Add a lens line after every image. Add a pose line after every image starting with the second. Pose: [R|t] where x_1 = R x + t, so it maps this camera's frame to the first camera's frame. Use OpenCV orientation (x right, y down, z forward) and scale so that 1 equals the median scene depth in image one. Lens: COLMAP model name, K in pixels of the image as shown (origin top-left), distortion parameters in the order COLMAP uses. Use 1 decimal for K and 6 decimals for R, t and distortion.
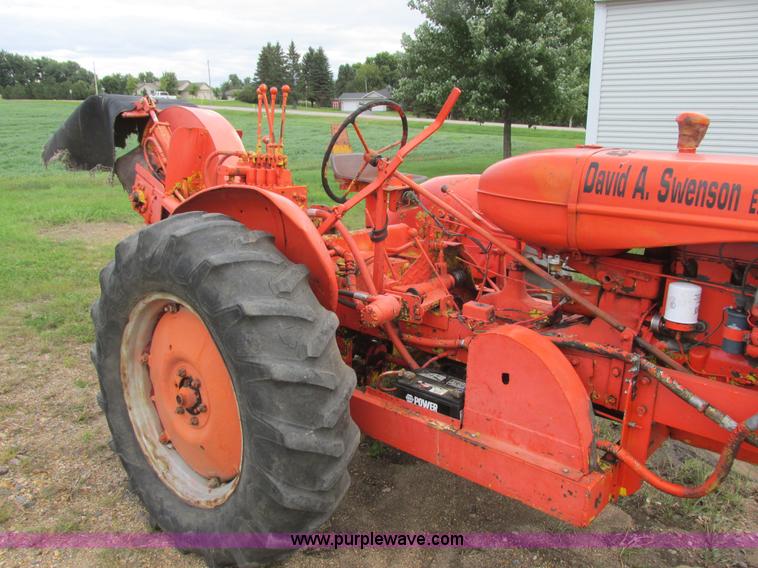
lens RADIAL K [[625.2, 0, 380.7], [0, 625.2, 281.5], [0, 0, 1]] dist [-0.049318, 0.020909]
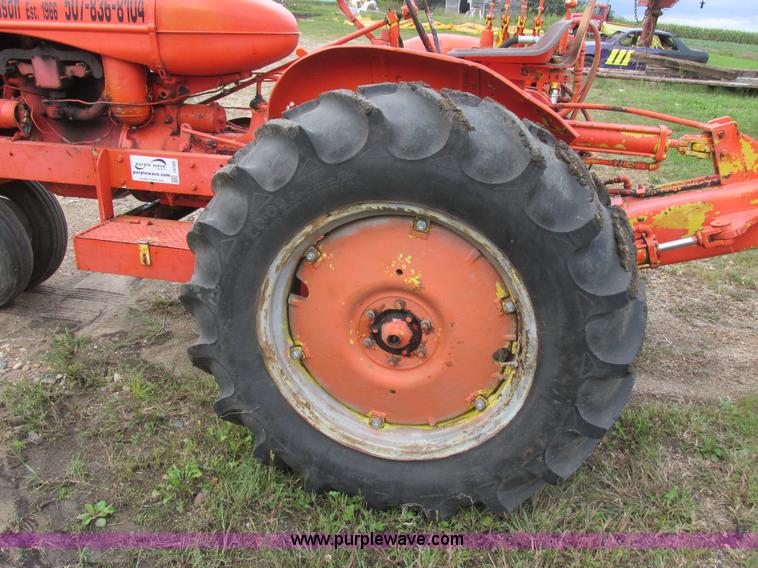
lens RADIAL K [[625.2, 0, 382.5], [0, 625.2, 291.1], [0, 0, 1]] dist [-0.049318, 0.020909]
pose [[0.878424, -0.197198, 0.435298, 0.435034], [0.117678, 0.972101, 0.202907, 0.245492], [-0.463167, -0.127014, 0.877123, -0.580209]]
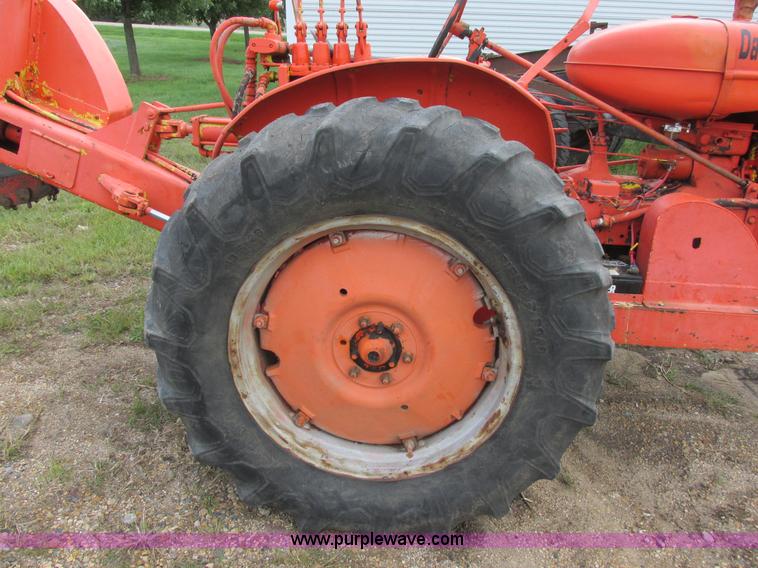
lens RADIAL K [[625.2, 0, 372.6], [0, 625.2, 278.8], [0, 0, 1]] dist [-0.049318, 0.020909]
pose [[0.812578, -0.206419, 0.545076, -0.744213], [0.125620, 0.975232, 0.182048, -0.039624], [-0.569154, -0.079456, 0.818383, 0.407075]]
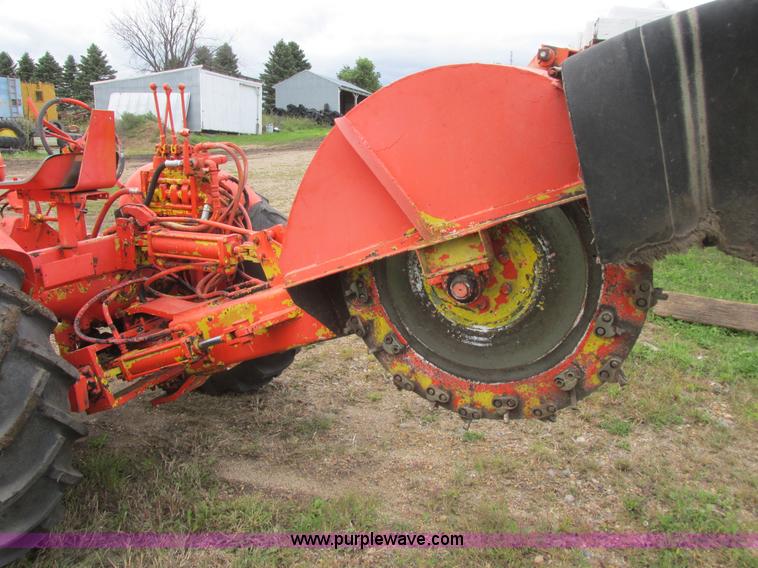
lens RADIAL K [[625.2, 0, 382.5], [0, 625.2, 290.8], [0, 0, 1]] dist [-0.049318, 0.020909]
pose [[0.947086, -0.120004, 0.297702, 1.285940], [0.119696, 0.992622, 0.019336, 0.358766], [-0.297826, 0.017321, 0.954463, -1.051488]]
